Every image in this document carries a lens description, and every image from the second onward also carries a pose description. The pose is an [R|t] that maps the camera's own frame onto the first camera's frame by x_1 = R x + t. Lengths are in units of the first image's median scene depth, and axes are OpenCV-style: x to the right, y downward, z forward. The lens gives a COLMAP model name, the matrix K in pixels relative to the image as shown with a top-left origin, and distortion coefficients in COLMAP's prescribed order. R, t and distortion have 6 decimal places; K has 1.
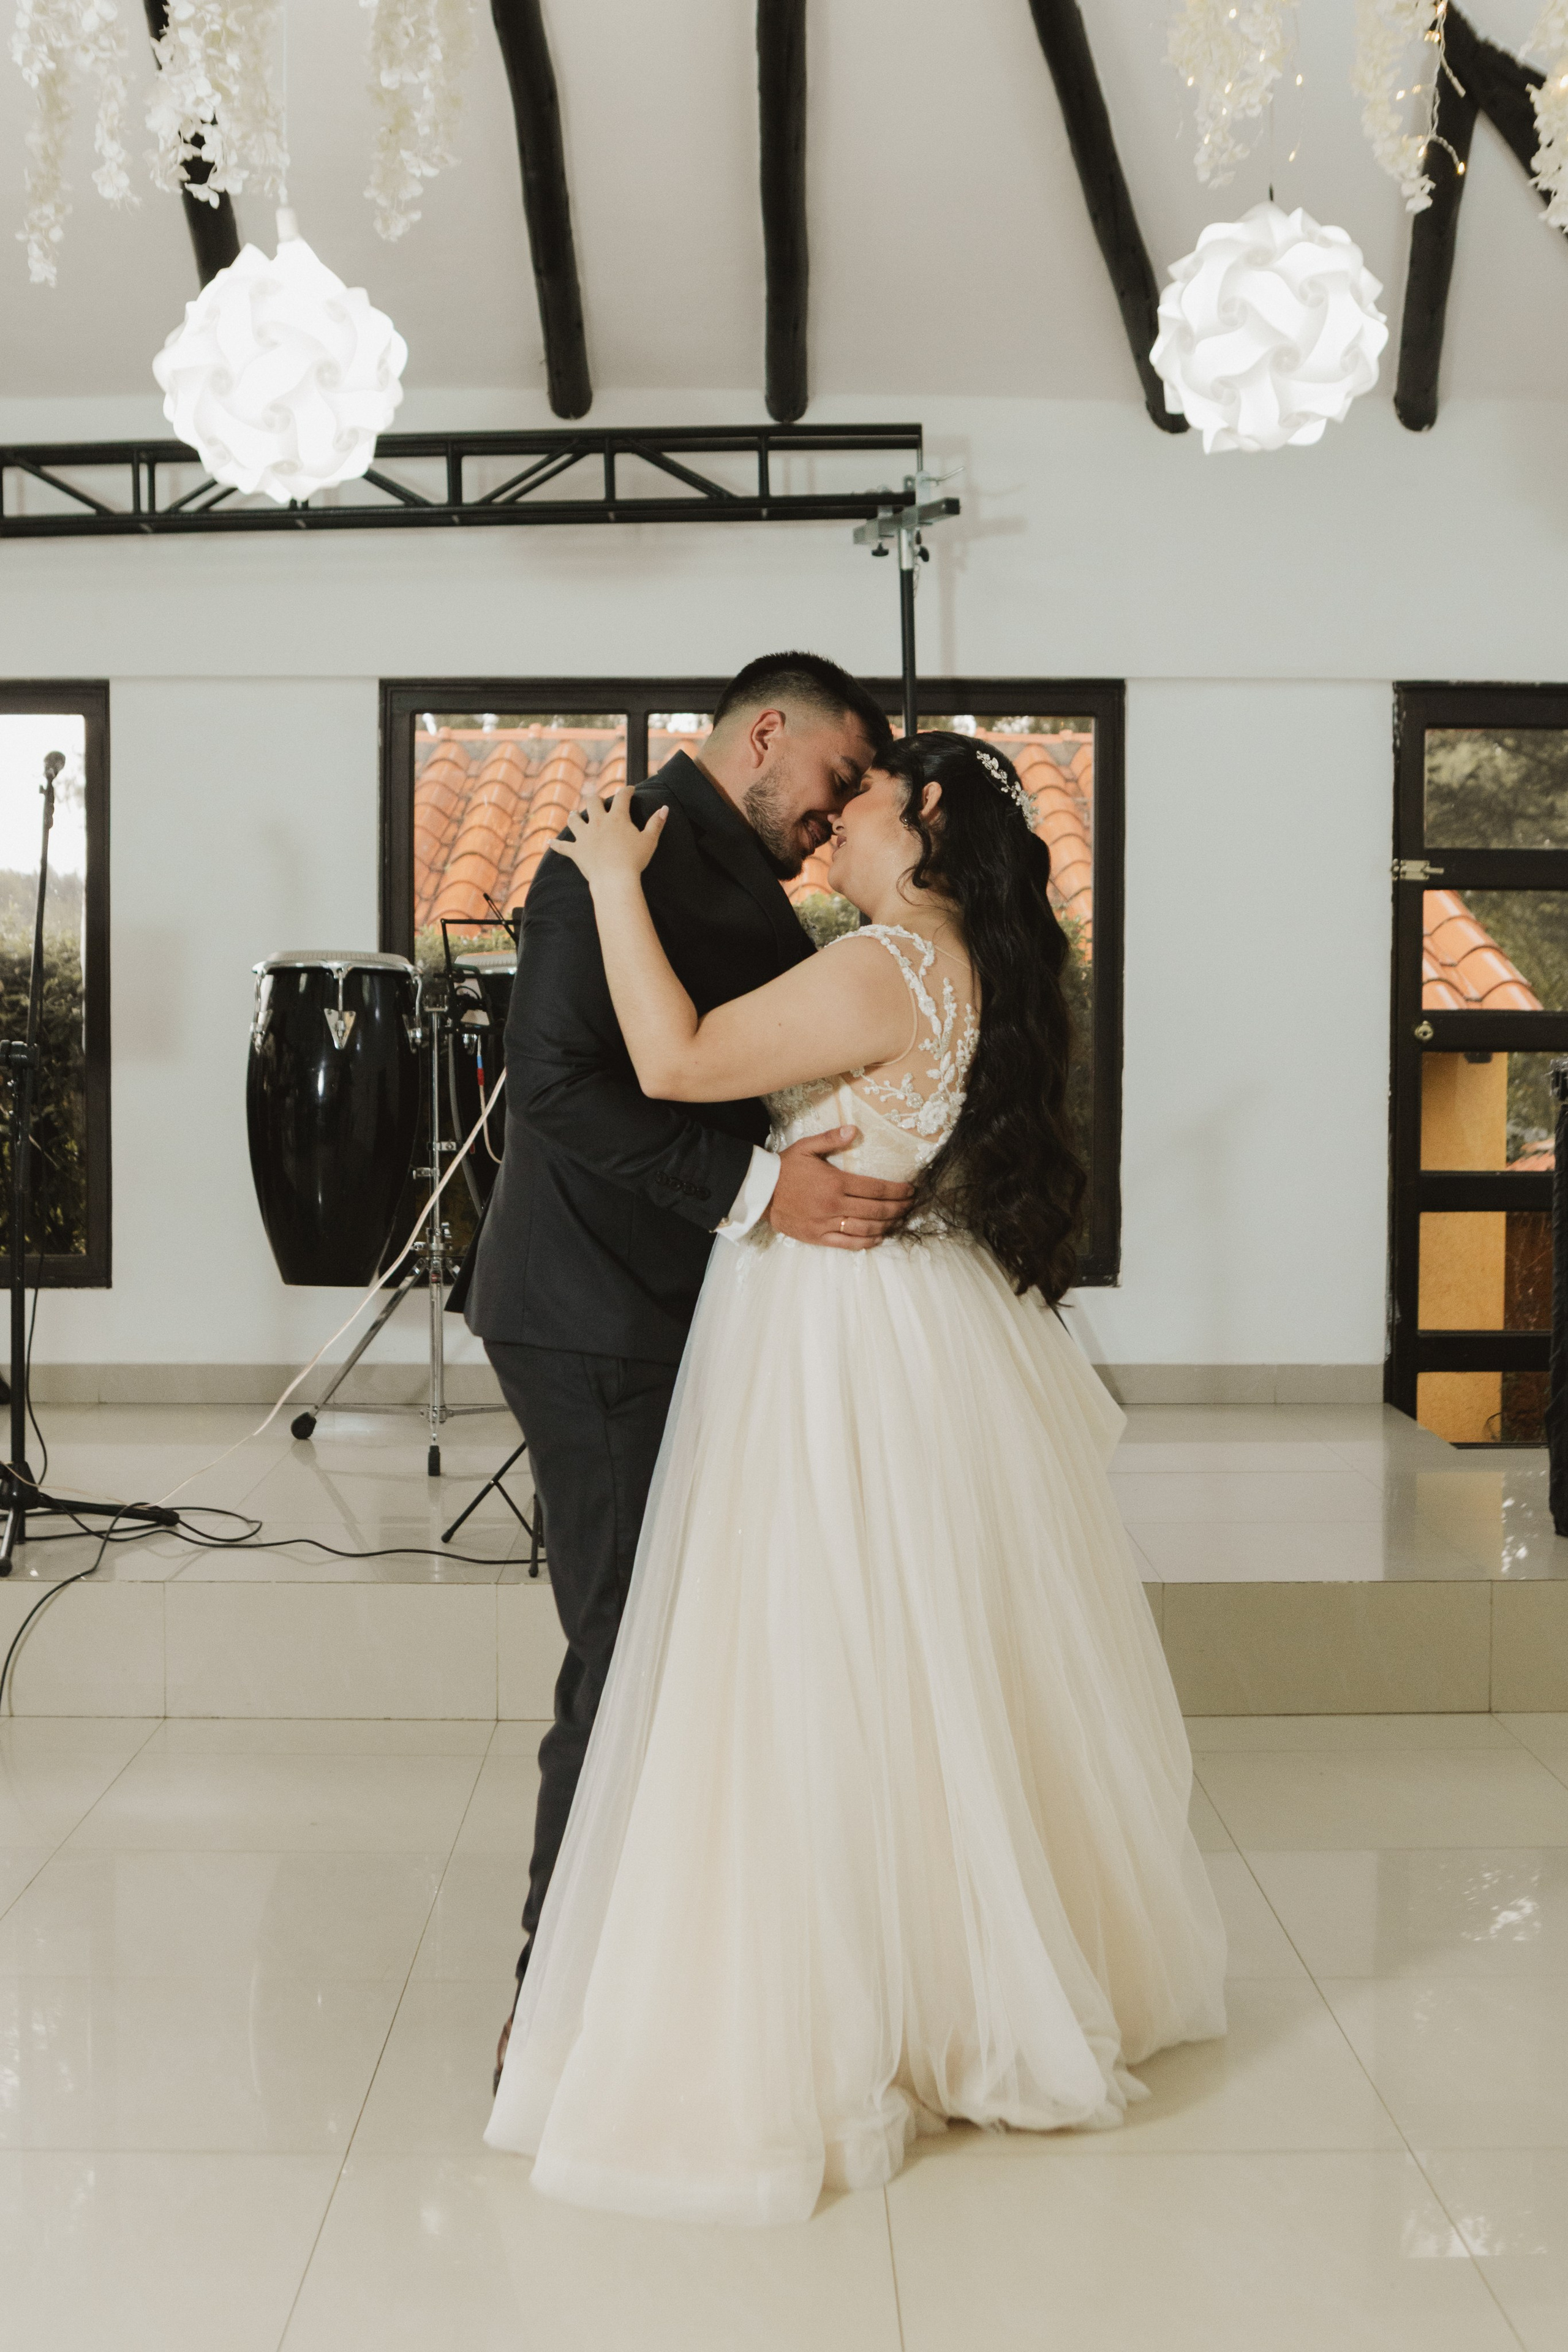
lens RADIAL K [[3180.9, 0, 776.2], [0, 3180.9, 1125.8], [0, 0, 1]] dist [-0.112467, 0.000000]
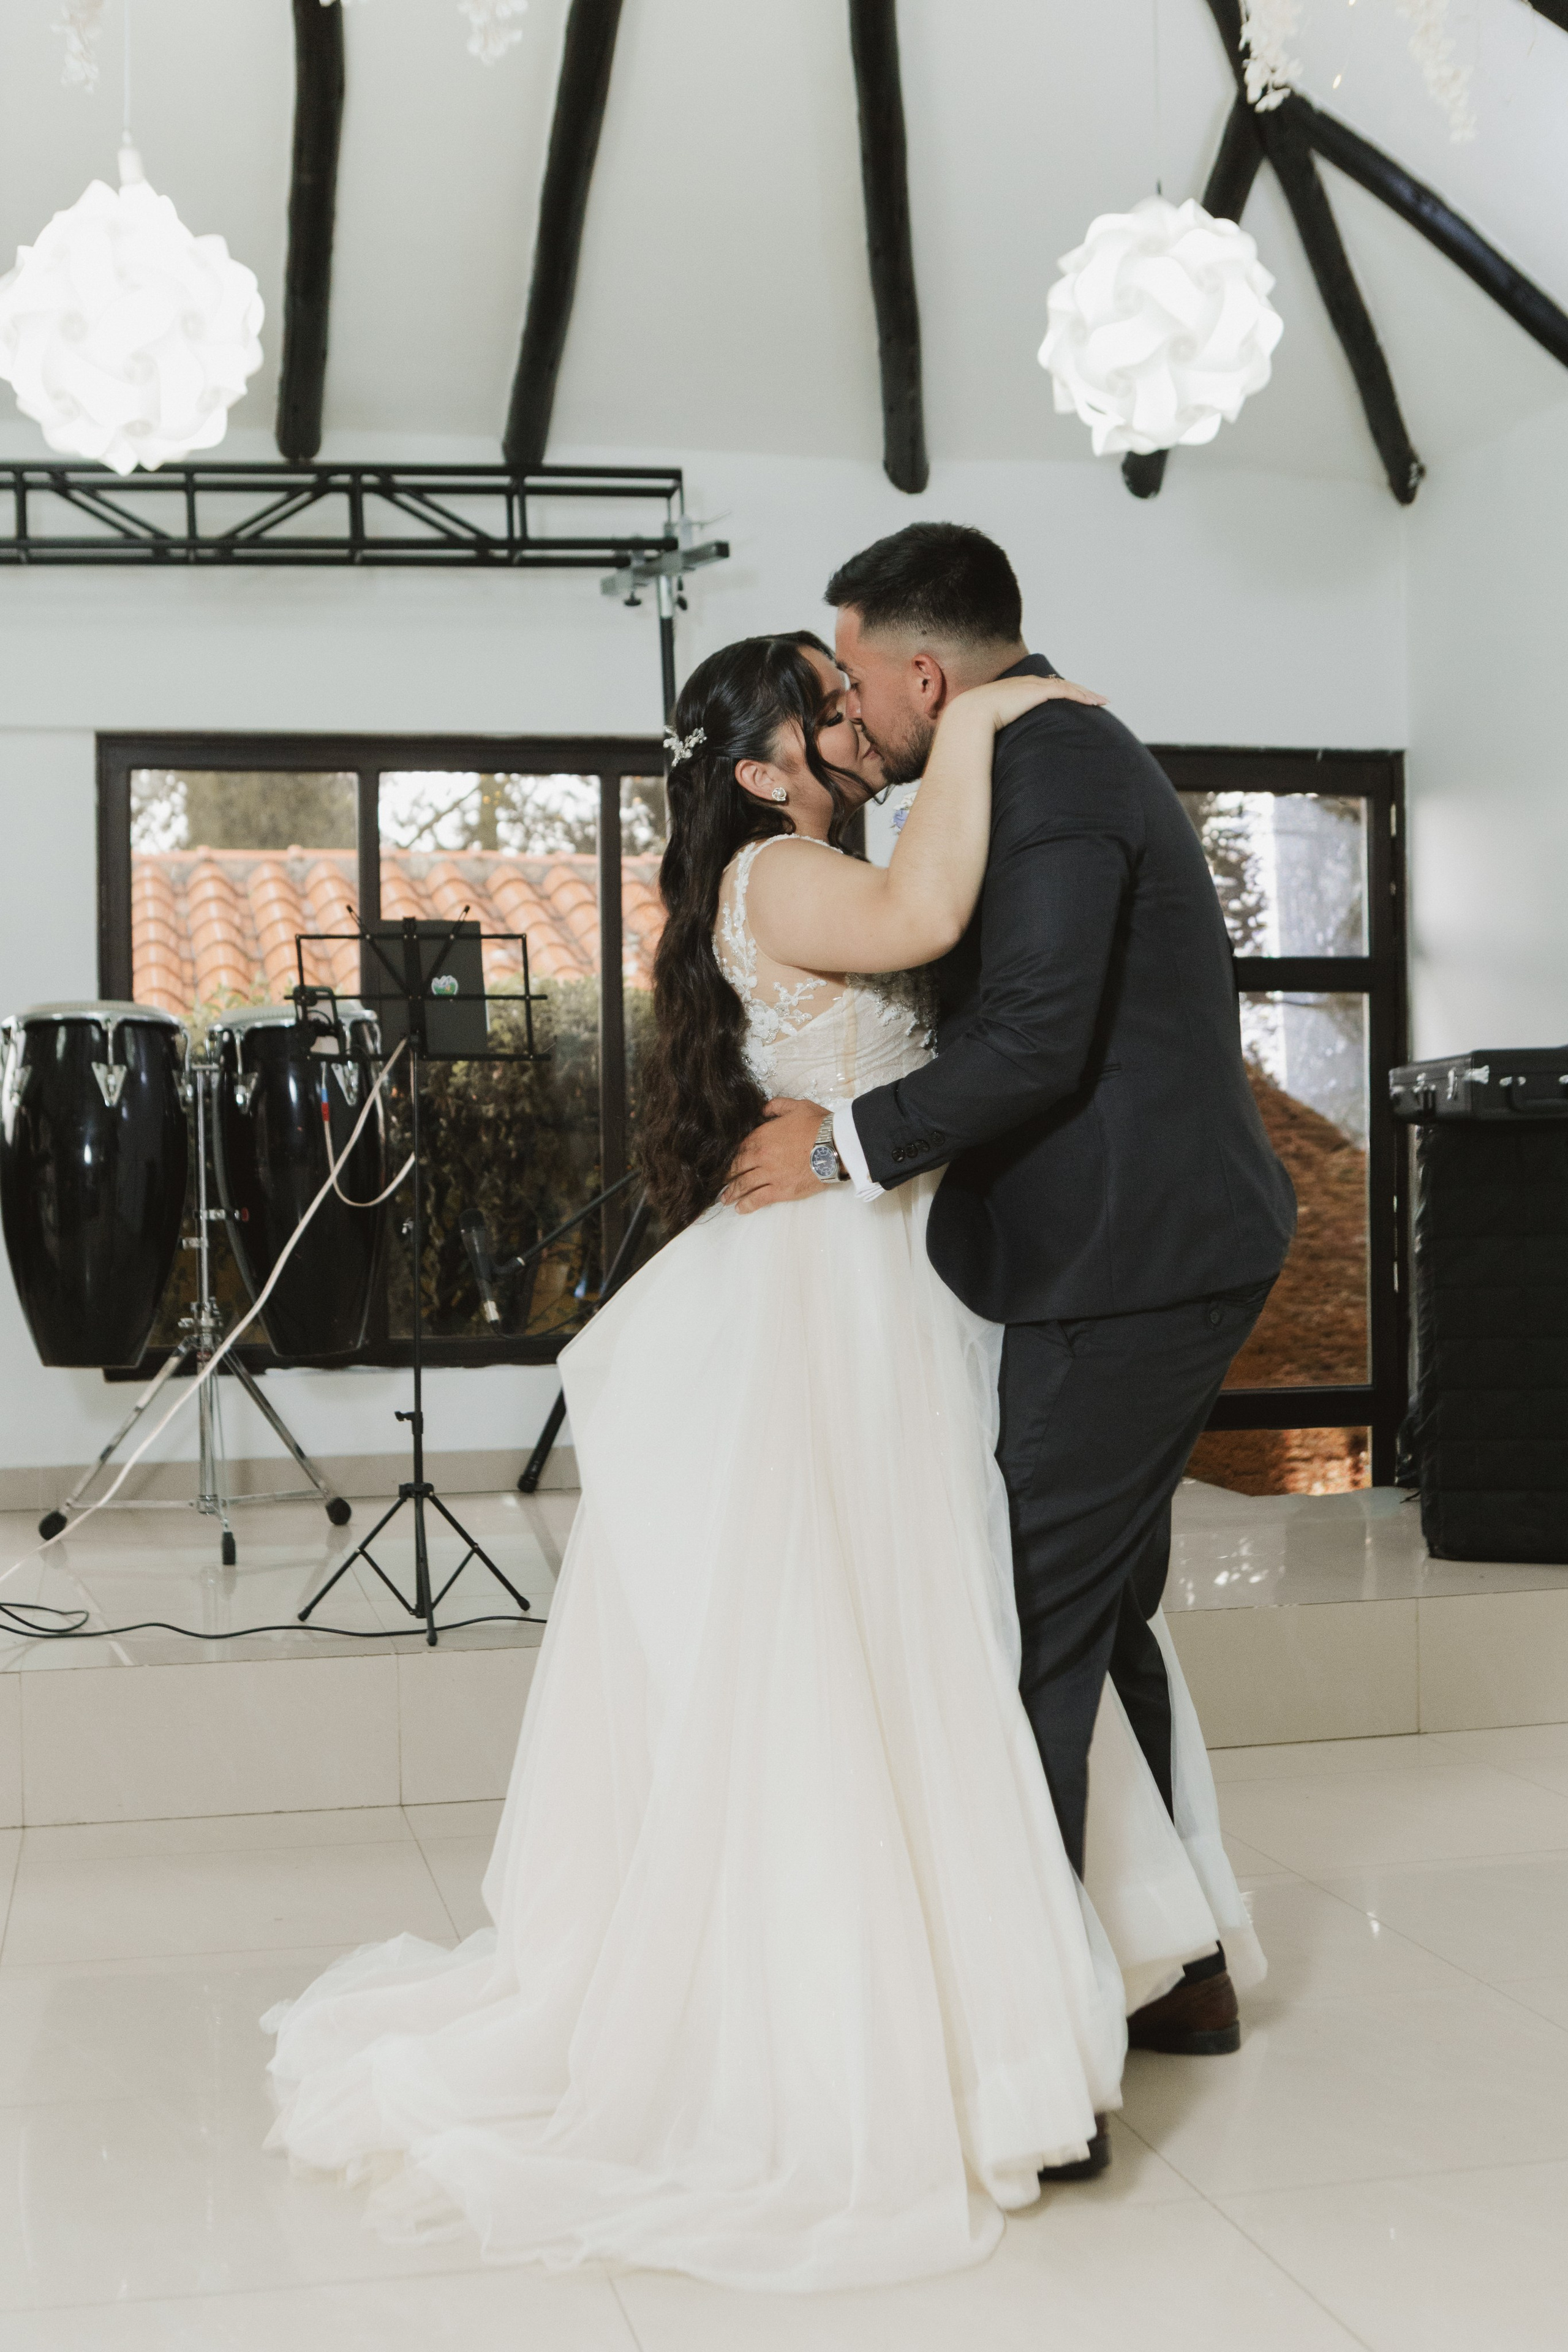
lens RADIAL K [[3003.0, 0, 788.4], [0, 3003.0, 1154.6], [0, 0, 1]] dist [-0.047897, 0.000000]
pose [[0.975508, -0.018402, 0.219192, -0.129660], [0.030859, 0.998089, -0.053544, 0.040654], [-0.217788, 0.058996, 0.974211, 0.104766]]
